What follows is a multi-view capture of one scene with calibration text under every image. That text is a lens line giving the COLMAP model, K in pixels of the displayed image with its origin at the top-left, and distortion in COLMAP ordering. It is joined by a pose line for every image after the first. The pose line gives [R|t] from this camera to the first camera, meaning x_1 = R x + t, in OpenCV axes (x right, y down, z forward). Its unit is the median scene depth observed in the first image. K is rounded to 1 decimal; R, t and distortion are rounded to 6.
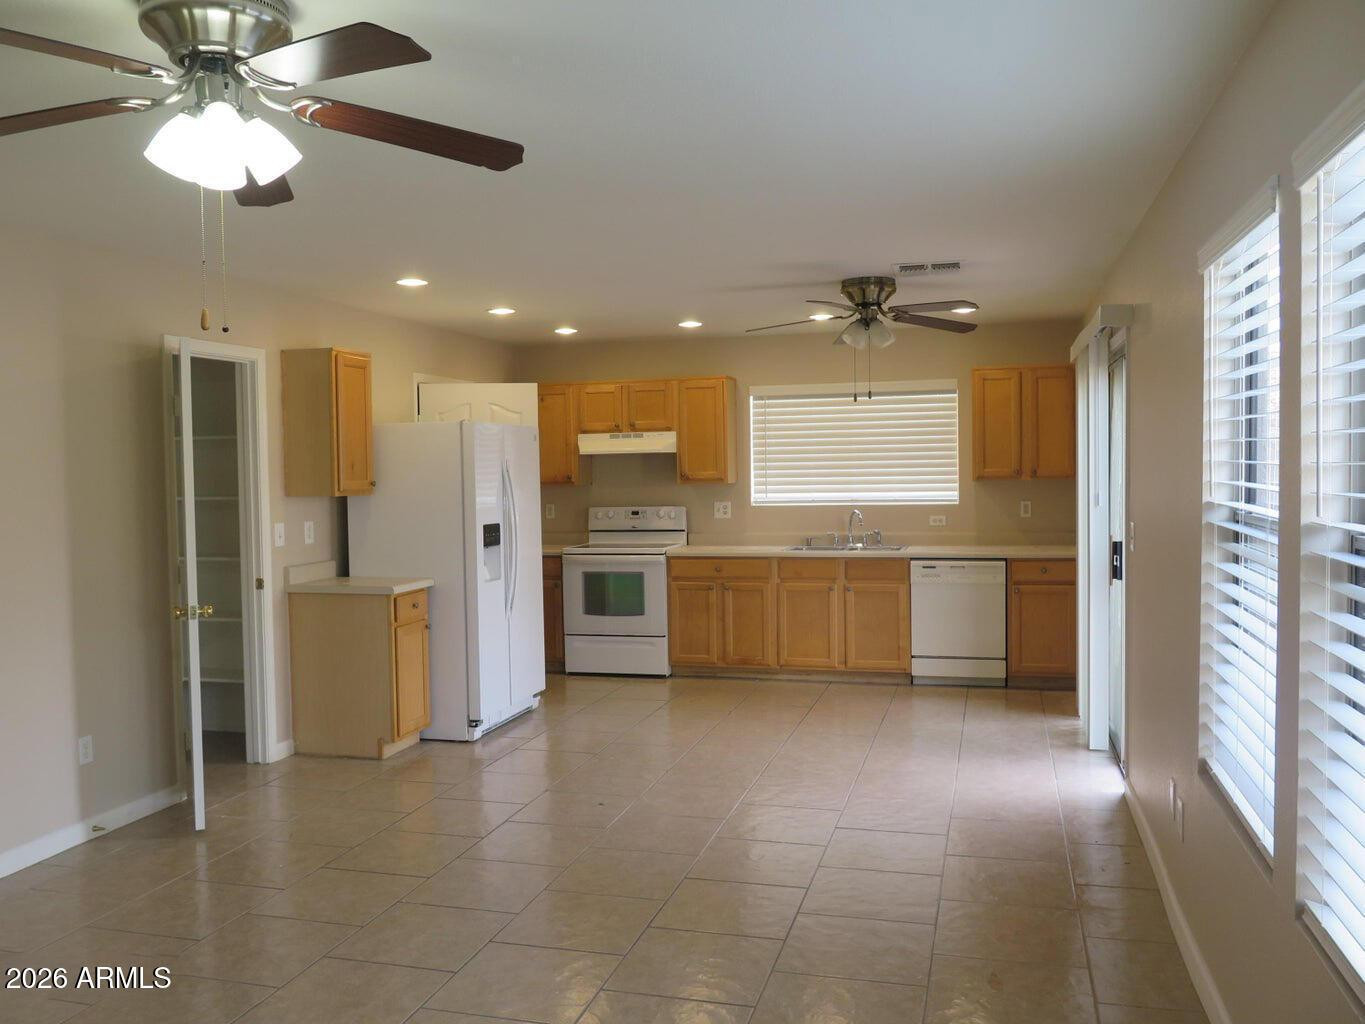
lens RADIAL K [[1135.9, 0, 682.5], [0, 1135.9, 512.0], [0, 0, 1]] dist [-0.026510, -0.001149]
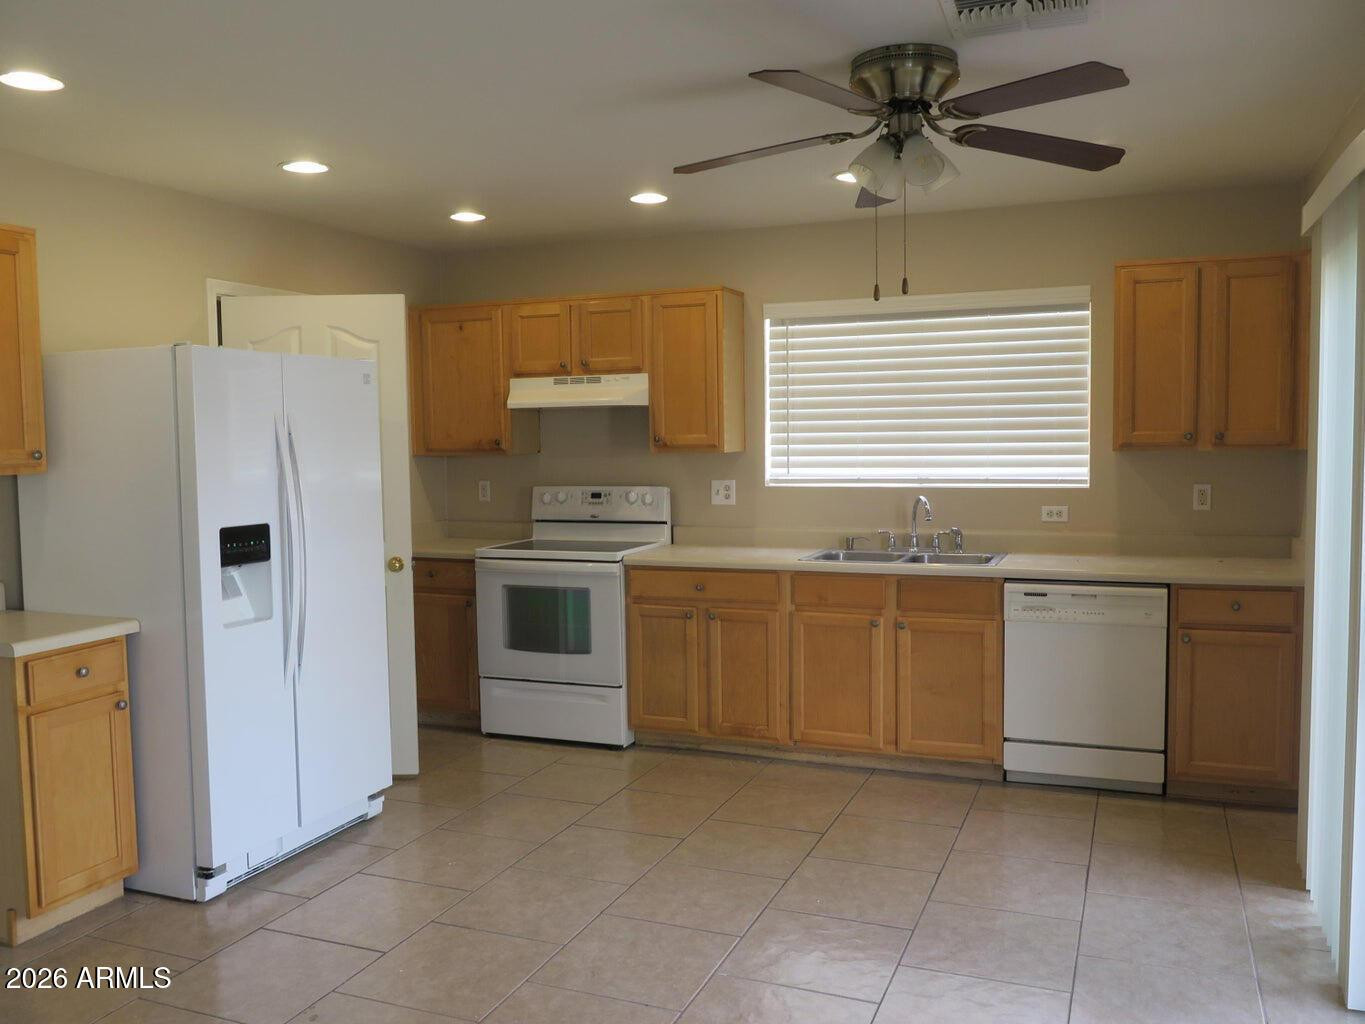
lens RADIAL K [[1135.9, 0, 682.5], [0, 1135.9, 512.0], [0, 0, 1]] dist [-0.026510, -0.001149]
pose [[0.993408, 0.010087, -0.114185, 0.094966], [-0.006241, 0.999403, 0.033987, -0.013791], [0.114460, -0.033051, 0.992878, 0.365537]]
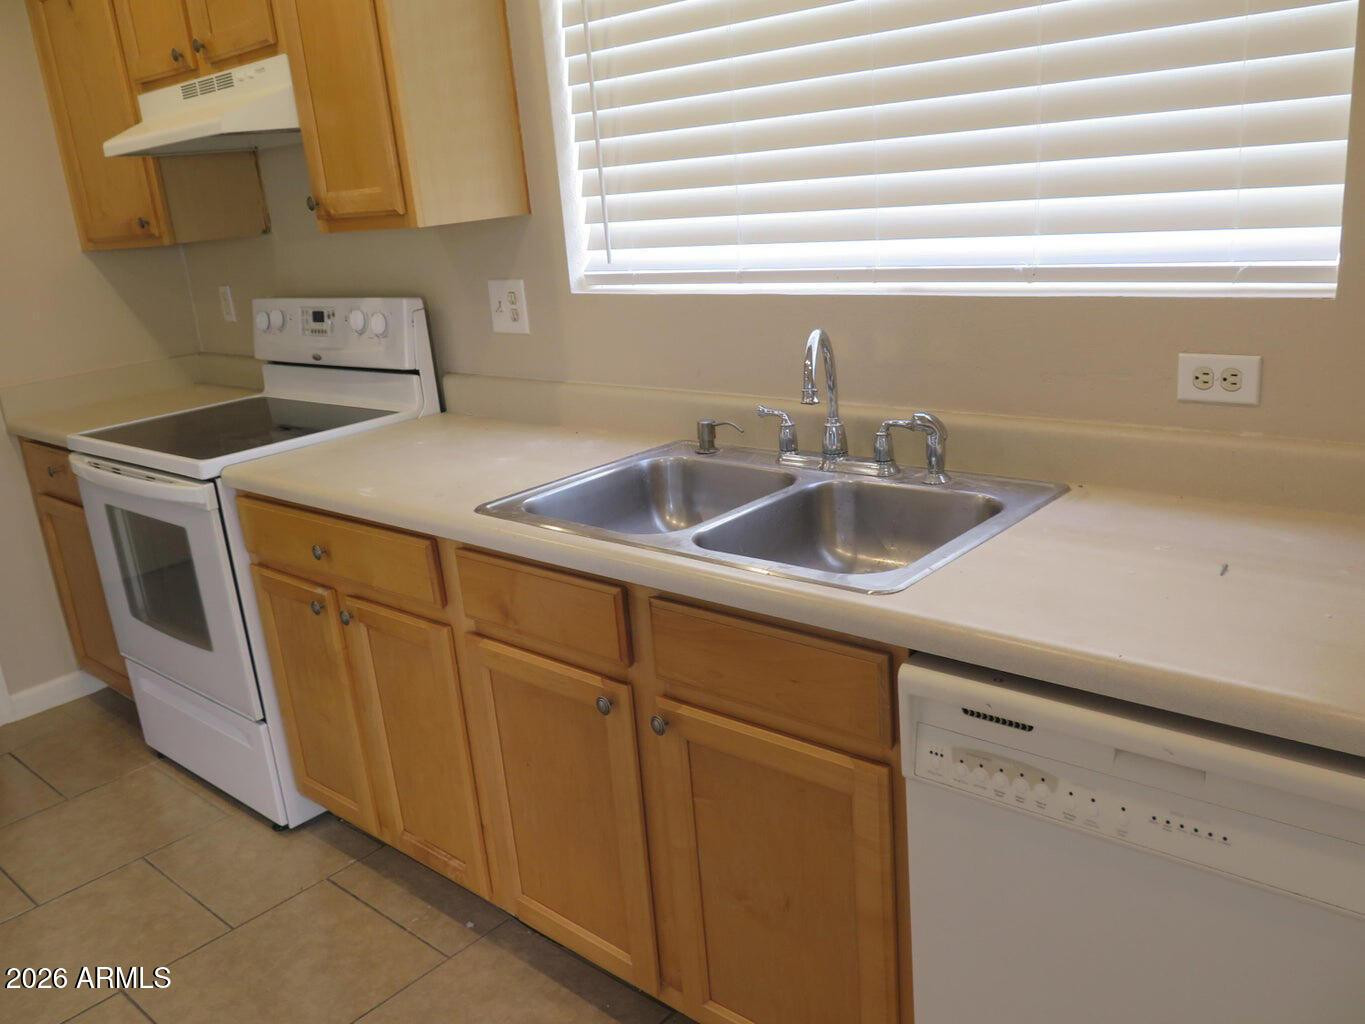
lens RADIAL K [[1135.9, 0, 682.5], [0, 1135.9, 512.0], [0, 0, 1]] dist [-0.026510, -0.001149]
pose [[0.892070, 0.069967, -0.446449, 0.239243], [0.052243, 0.965349, 0.255678, -0.026536], [0.448868, -0.251406, 0.857504, 0.804982]]
